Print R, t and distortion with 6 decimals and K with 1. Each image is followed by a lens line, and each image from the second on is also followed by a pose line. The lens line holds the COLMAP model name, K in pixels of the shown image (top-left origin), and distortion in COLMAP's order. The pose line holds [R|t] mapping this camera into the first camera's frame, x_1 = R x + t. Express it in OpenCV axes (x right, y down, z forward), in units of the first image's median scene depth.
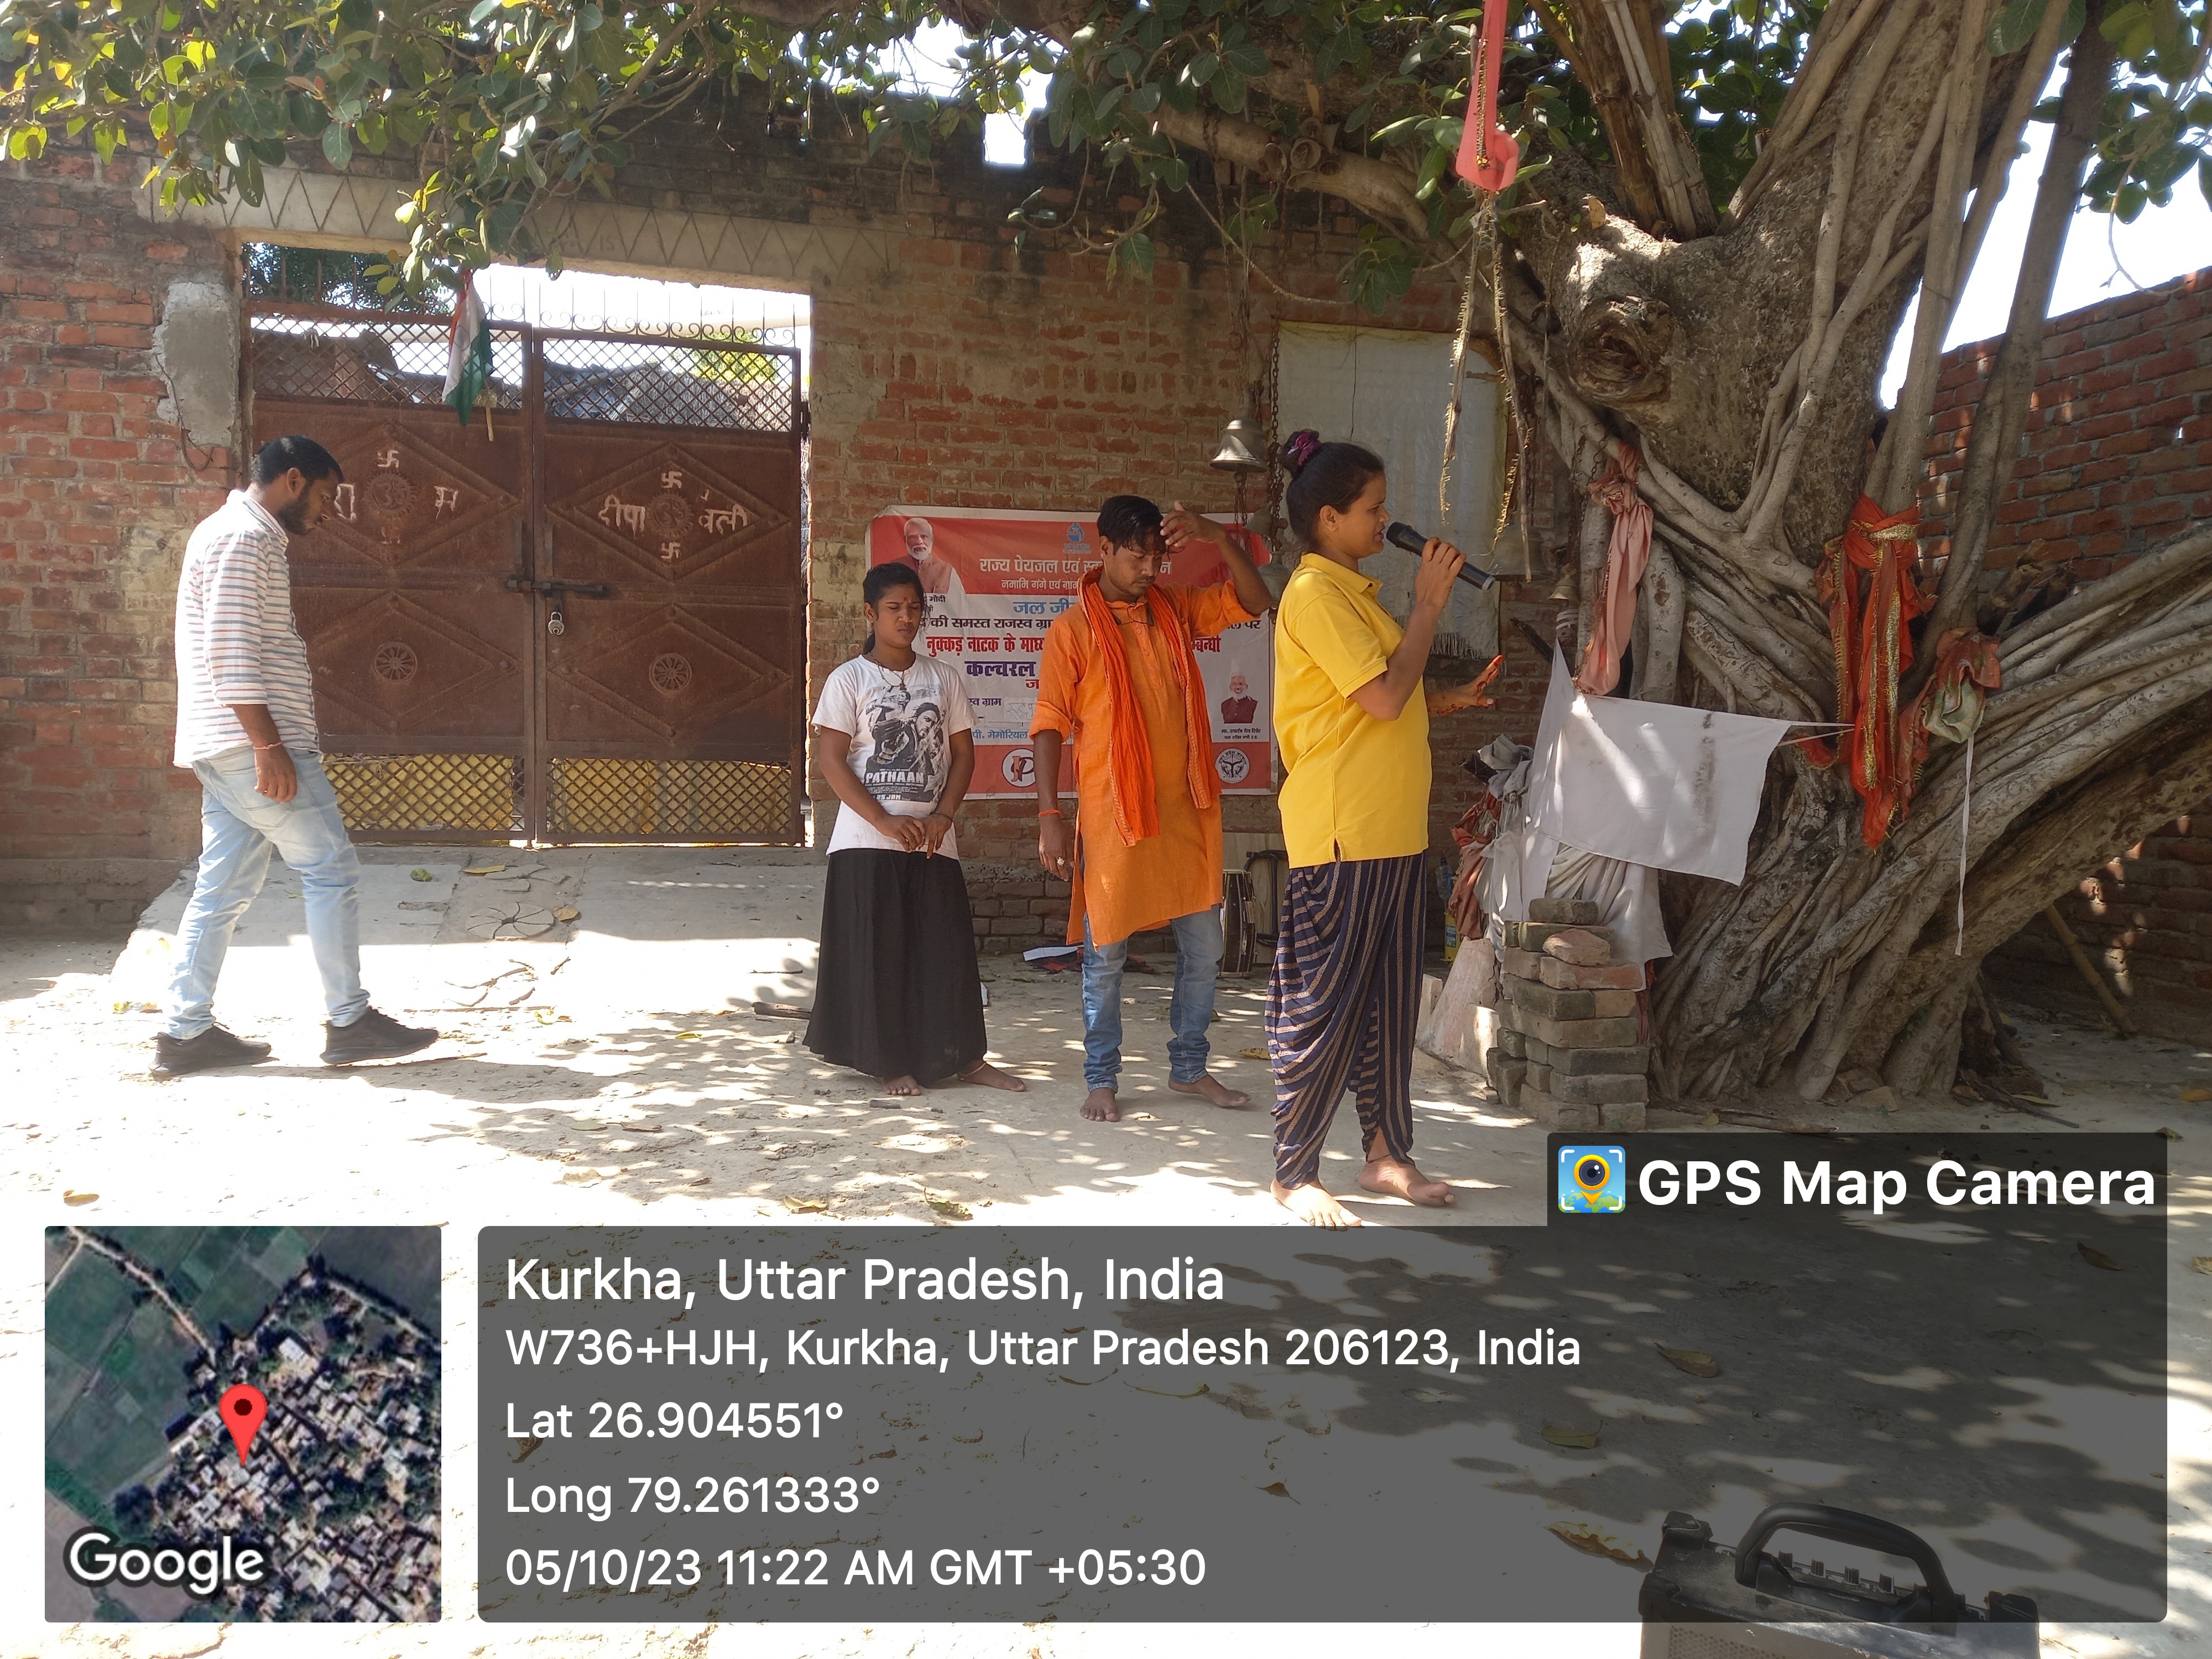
lens RADIAL K [[1632.9, 0, 1074.7], [0, 1632.9, 801.9], [0, 0, 1]] dist [0.093679, -0.107505]
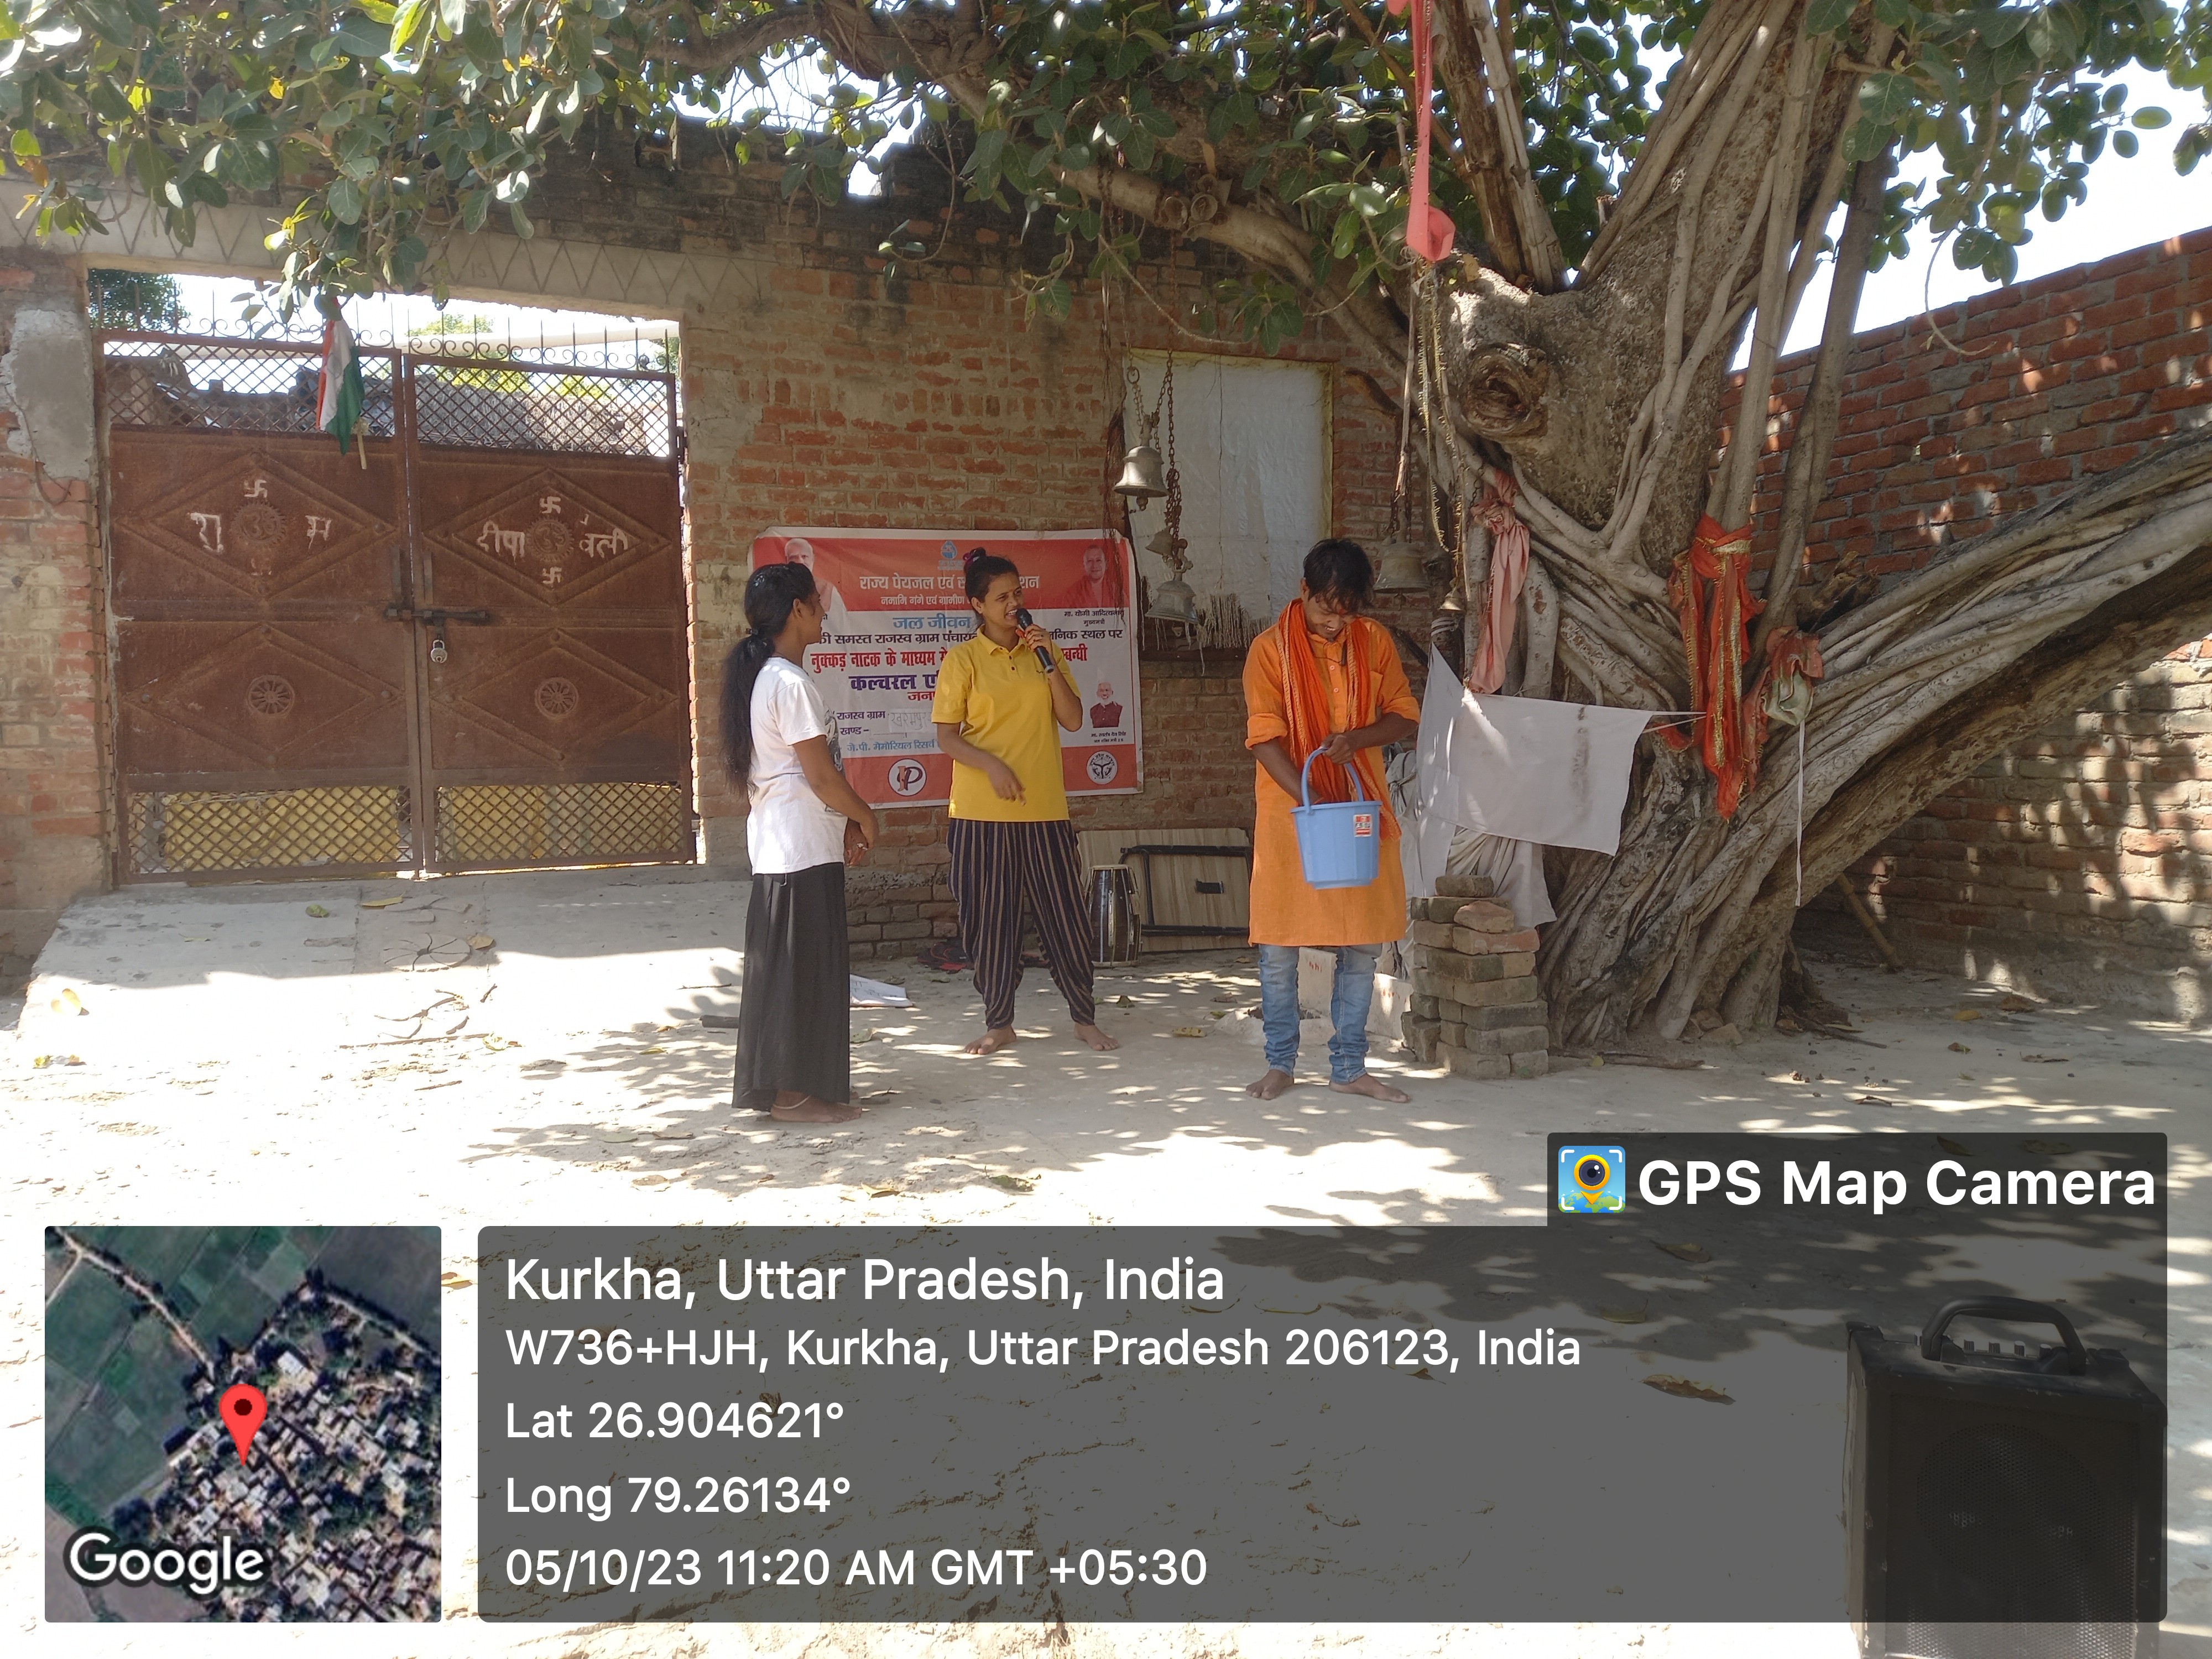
lens RADIAL K [[1646.0, 0, 1073.7], [0, 1646.0, 798.1], [0, 0, 1]] dist [0.093565, -0.103688]
pose [[0.985759, -0.042485, 0.162709, -0.111559], [0.042886, 0.999079, 0.001049, -0.004931], [-0.162603, 0.005943, 0.986674, -0.055826]]
